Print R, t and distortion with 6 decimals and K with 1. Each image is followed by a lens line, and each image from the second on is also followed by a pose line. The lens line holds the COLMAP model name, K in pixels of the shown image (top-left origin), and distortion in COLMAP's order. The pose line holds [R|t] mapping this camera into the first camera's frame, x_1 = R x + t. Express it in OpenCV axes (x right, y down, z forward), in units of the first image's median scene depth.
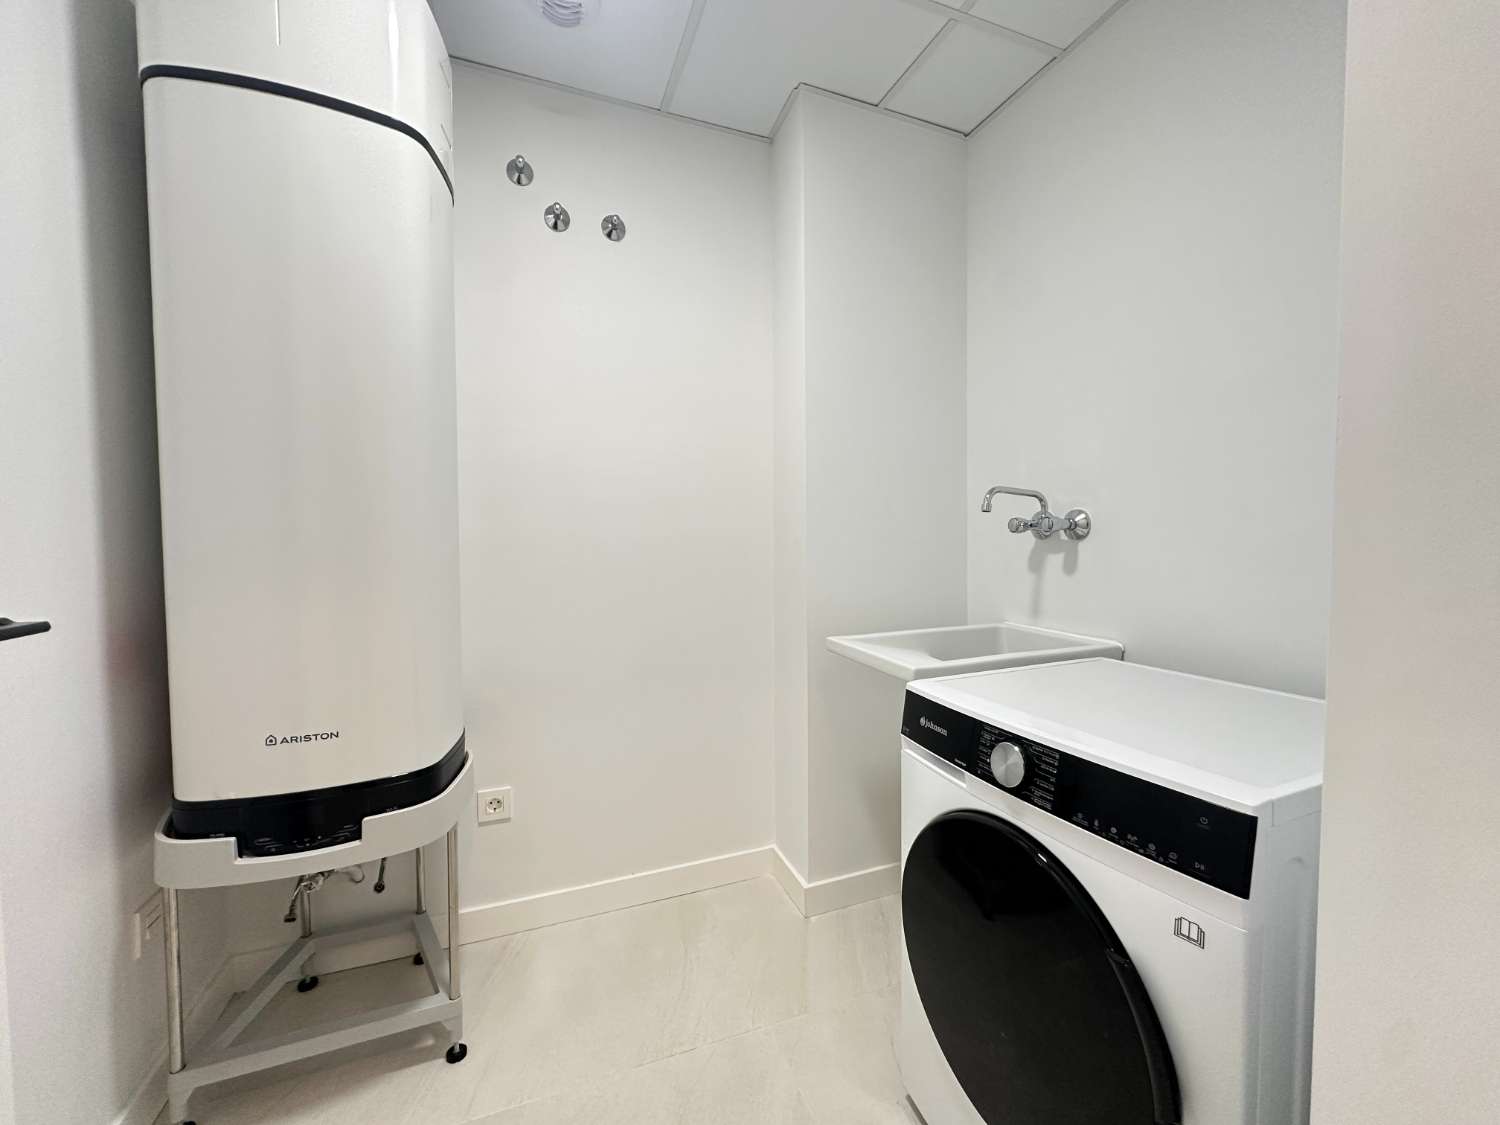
lens RADIAL K [[593.7, 0, 751.4], [0, 593.7, 558.2], [0, 0, 1]] dist [-0.001059, 0.000327]
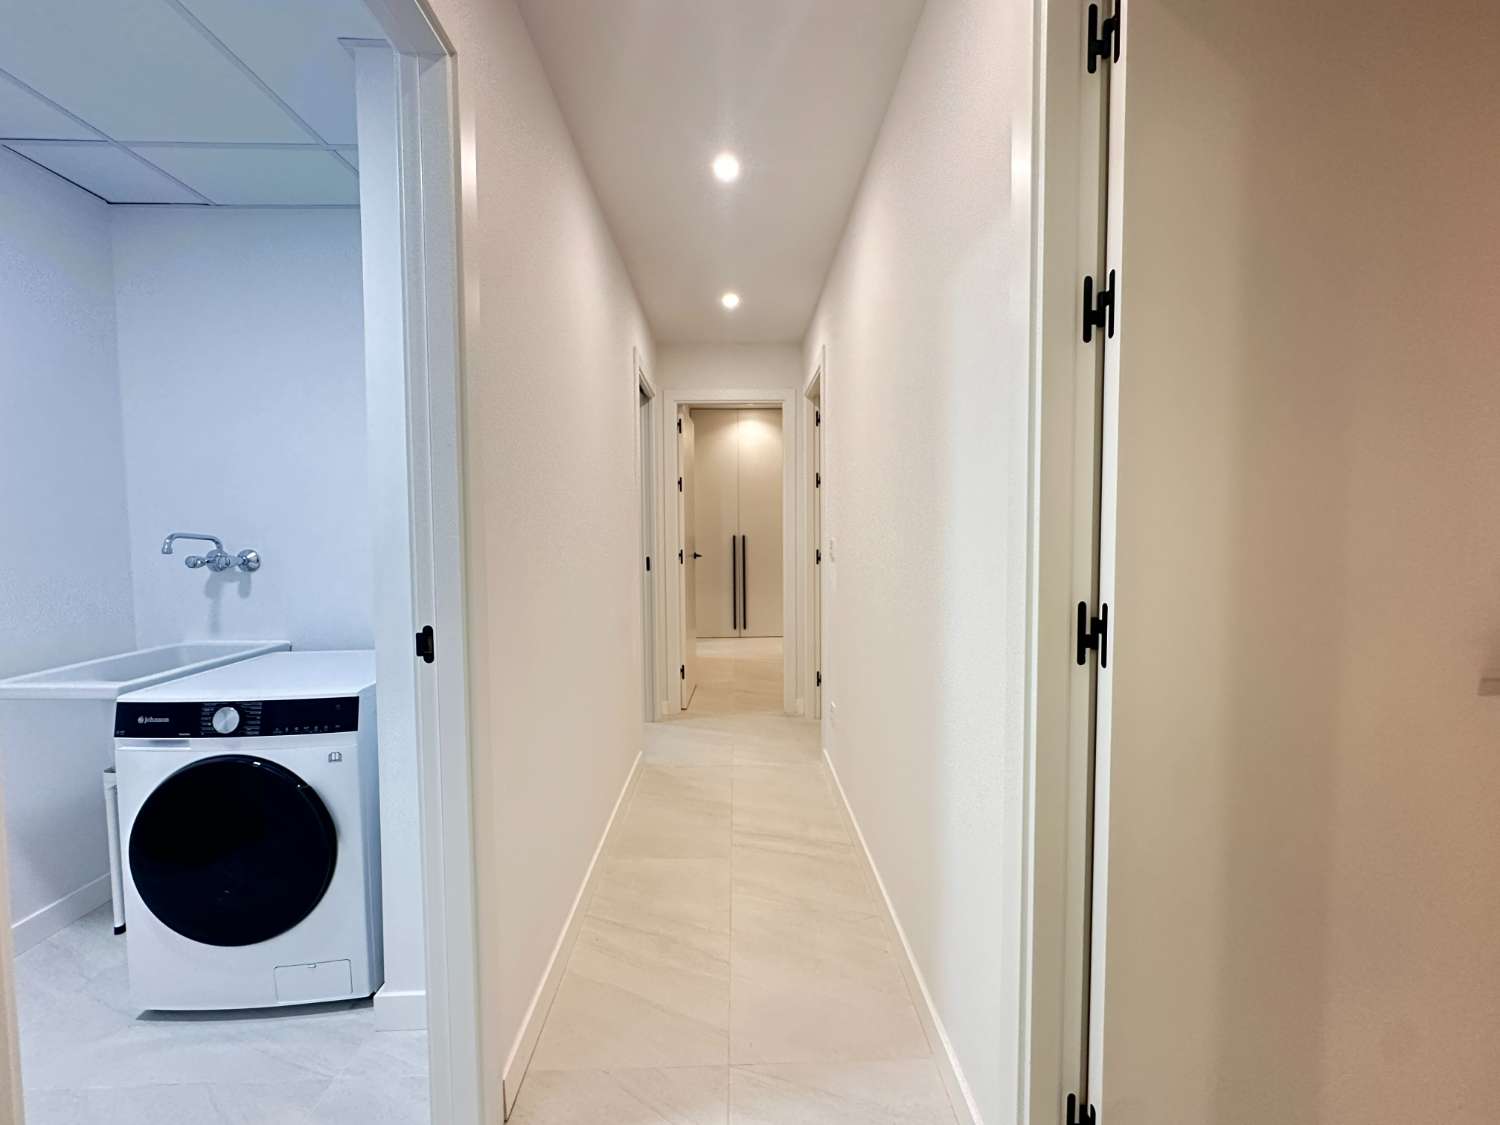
lens RADIAL K [[593.7, 0, 752.0], [0, 593.7, 560.4], [0, 0, 1]] dist [-0.001059, 0.000327]
pose [[0.324403, -0.041099, 0.945026, -0.381336], [0.035383, 0.998884, 0.031295, -0.060591], [-0.945257, 0.023286, 0.325495, -0.561512]]
